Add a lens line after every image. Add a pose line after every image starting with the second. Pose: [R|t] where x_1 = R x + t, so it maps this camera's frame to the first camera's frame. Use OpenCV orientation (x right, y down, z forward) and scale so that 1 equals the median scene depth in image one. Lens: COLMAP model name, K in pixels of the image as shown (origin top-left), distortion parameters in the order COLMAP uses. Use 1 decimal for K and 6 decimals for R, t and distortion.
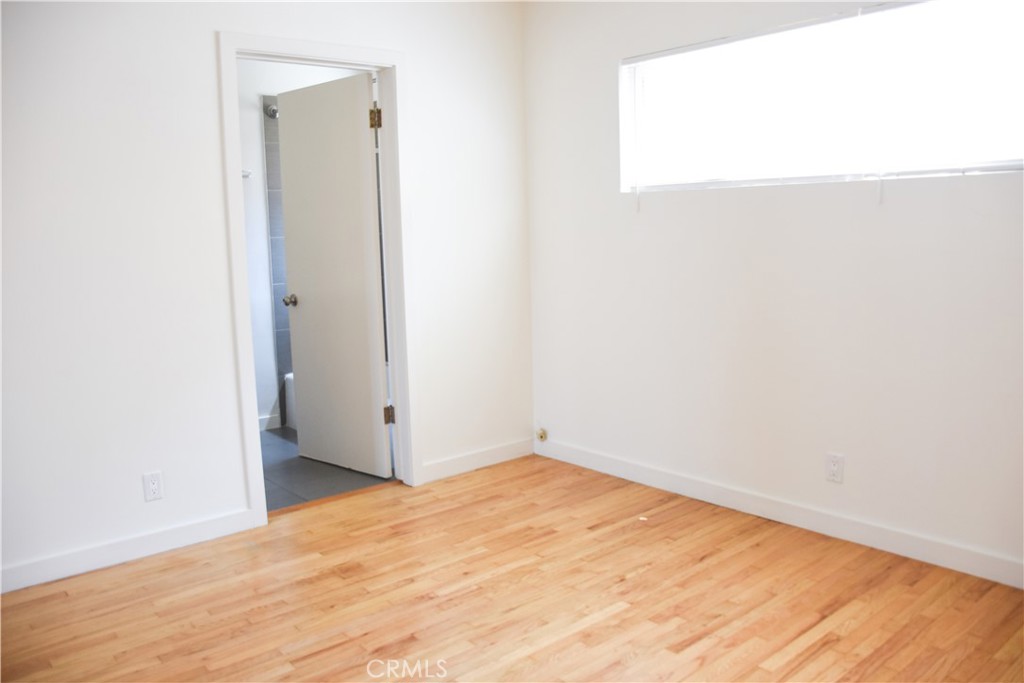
lens RADIAL K [[807.1, 0, 516.2], [0, 807.1, 335.9], [0, 0, 1]] dist [-0.148143, 0.103678]
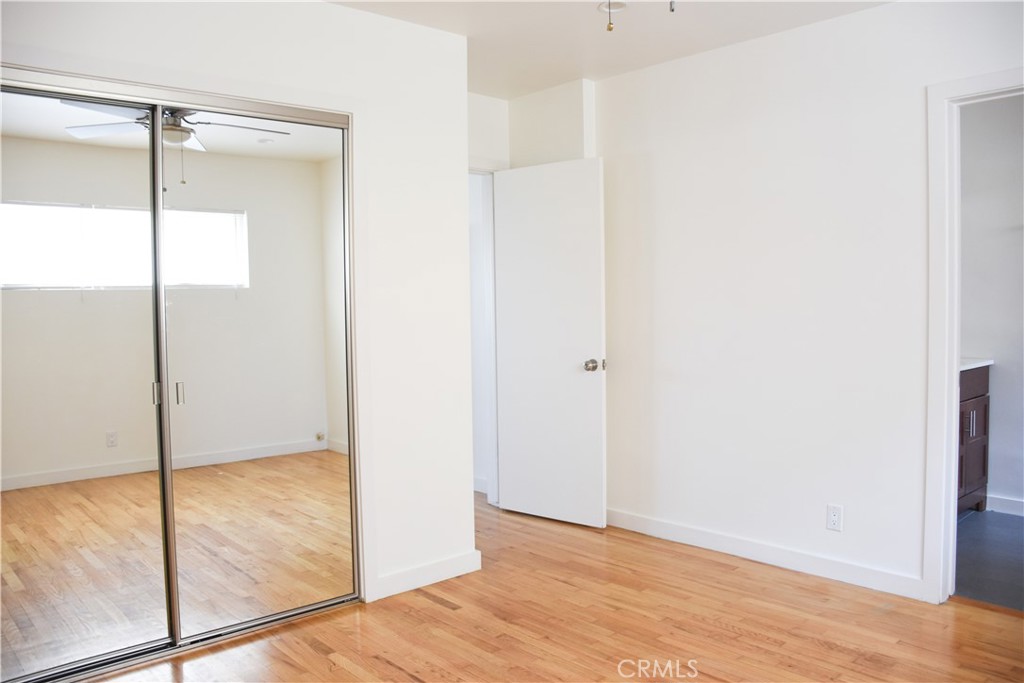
lens RADIAL K [[807.1, 0, 518.2], [0, 807.1, 345.0], [0, 0, 1]] dist [-0.148143, 0.103678]
pose [[0.031636, 0.085900, -0.995801, 0.674165], [-0.121415, 0.989252, 0.081478, -0.094379], [0.992098, 0.118328, 0.041725, 0.542113]]
